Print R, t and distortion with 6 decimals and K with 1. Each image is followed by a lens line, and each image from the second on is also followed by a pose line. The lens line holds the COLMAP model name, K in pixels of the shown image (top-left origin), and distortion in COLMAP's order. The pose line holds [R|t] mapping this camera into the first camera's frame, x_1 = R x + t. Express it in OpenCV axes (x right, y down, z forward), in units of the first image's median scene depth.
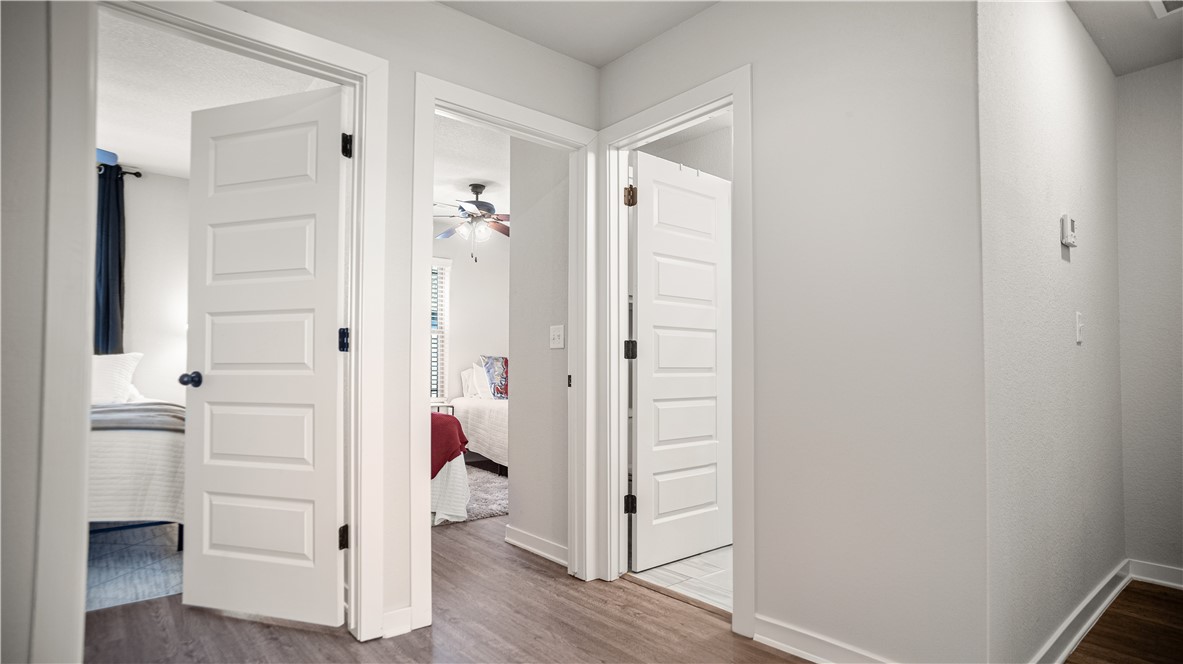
lens RADIAL K [[600.5, 0, 590.9], [0, 600.5, 337.3], [0, 0, 1]] dist [-0.071563, 0.050553]
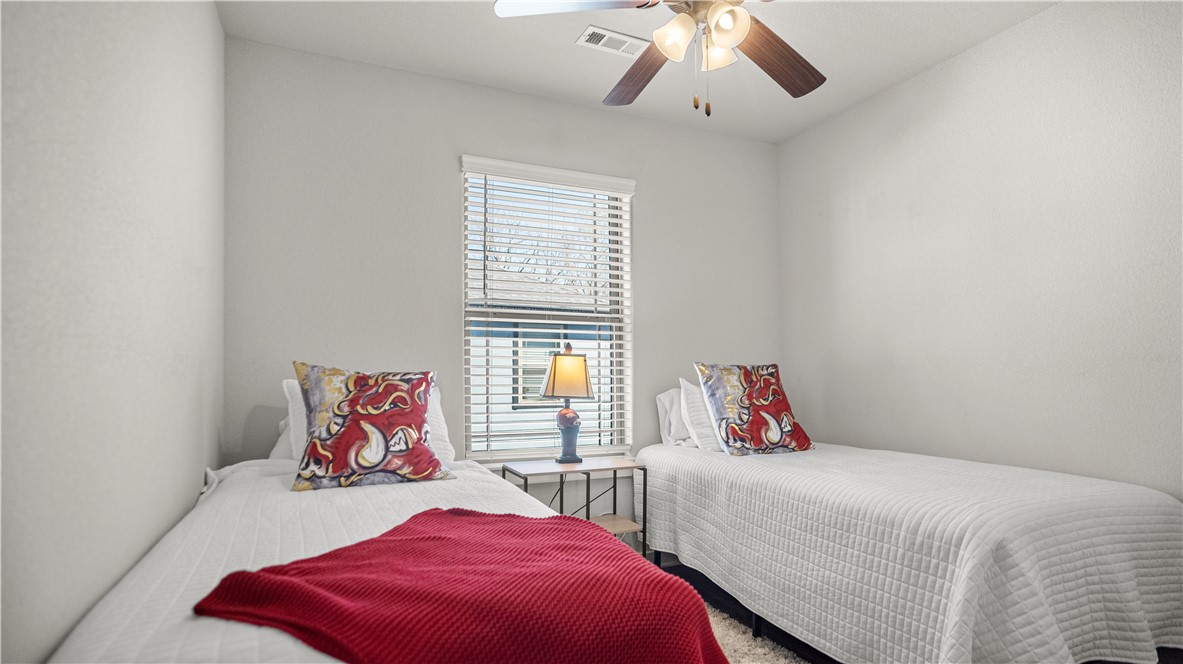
lens RADIAL K [[600.5, 0, 590.9], [0, 600.5, 337.3], [0, 0, 1]] dist [-0.071563, 0.050553]
pose [[0.962844, -0.022508, -0.269117, -0.134143], [0.015204, 0.999458, -0.029193, 0.022748], [0.269628, 0.024016, 0.962665, 0.498003]]
